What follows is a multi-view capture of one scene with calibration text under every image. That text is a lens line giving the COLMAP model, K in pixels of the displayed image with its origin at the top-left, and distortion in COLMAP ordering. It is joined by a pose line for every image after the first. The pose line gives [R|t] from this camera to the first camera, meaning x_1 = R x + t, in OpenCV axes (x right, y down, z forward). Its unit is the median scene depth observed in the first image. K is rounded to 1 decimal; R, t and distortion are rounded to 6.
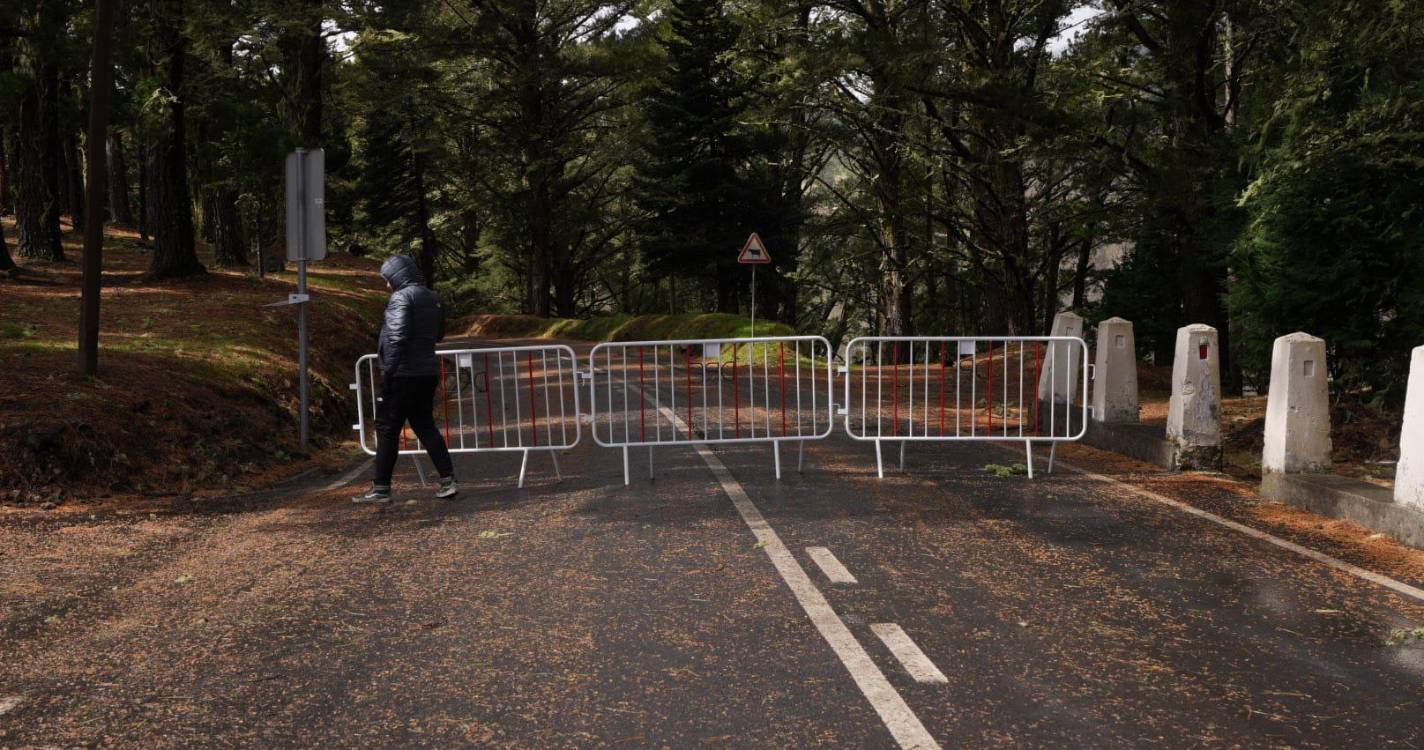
lens RADIAL K [[1643.0, 0, 712.0], [0, 1643.0, 375.0], [0, 0, 1]] dist [0.013336, 0.023010]
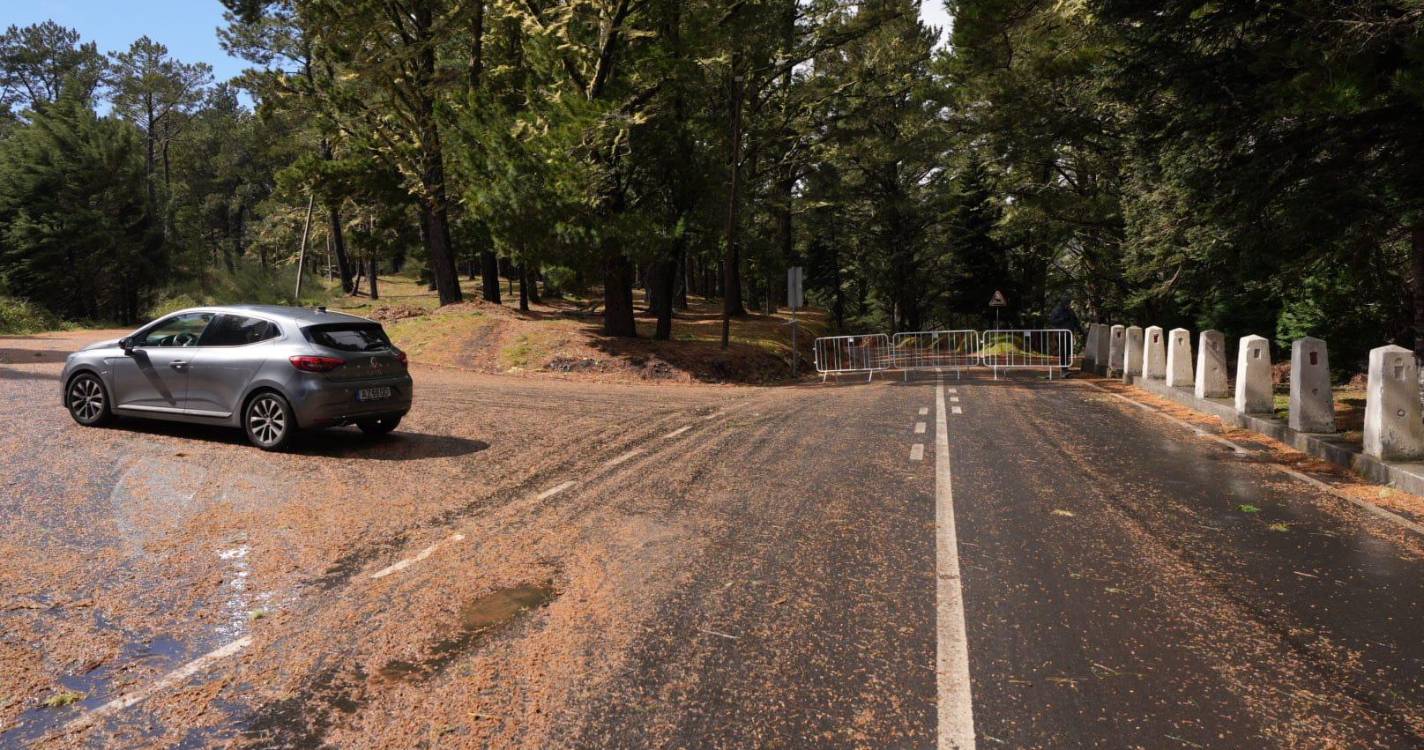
lens RADIAL K [[1064.7, 0, 711.4], [0, 1064.7, 420.5], [0, 0, 1]] dist [-0.003764, 0.002903]
pose [[0.957813, 0.015187, -0.286990, 0.144138], [-0.004738, 0.999301, 0.037070, 0.059435], [0.287353, -0.034147, 0.957216, -0.814435]]
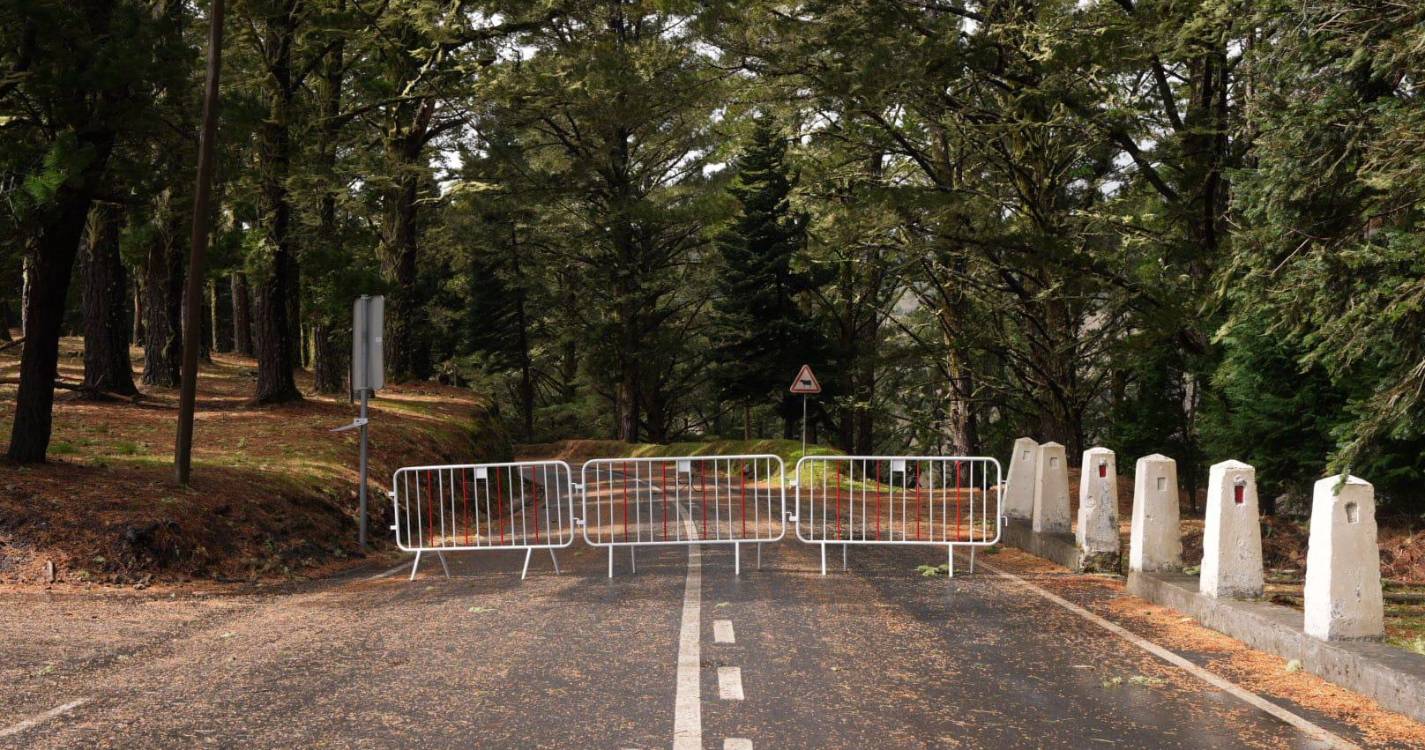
lens RADIAL K [[1644.2, 0, 712.5], [0, 1644.2, 375.0], [0, 0, 1]] dist [0.013336, 0.023010]
pose [[0.997192, 0.004185, -0.074772, 0.098461], [-0.009987, 0.996950, -0.077395, 0.010200], [0.074220, 0.077925, 0.994193, -0.175530]]
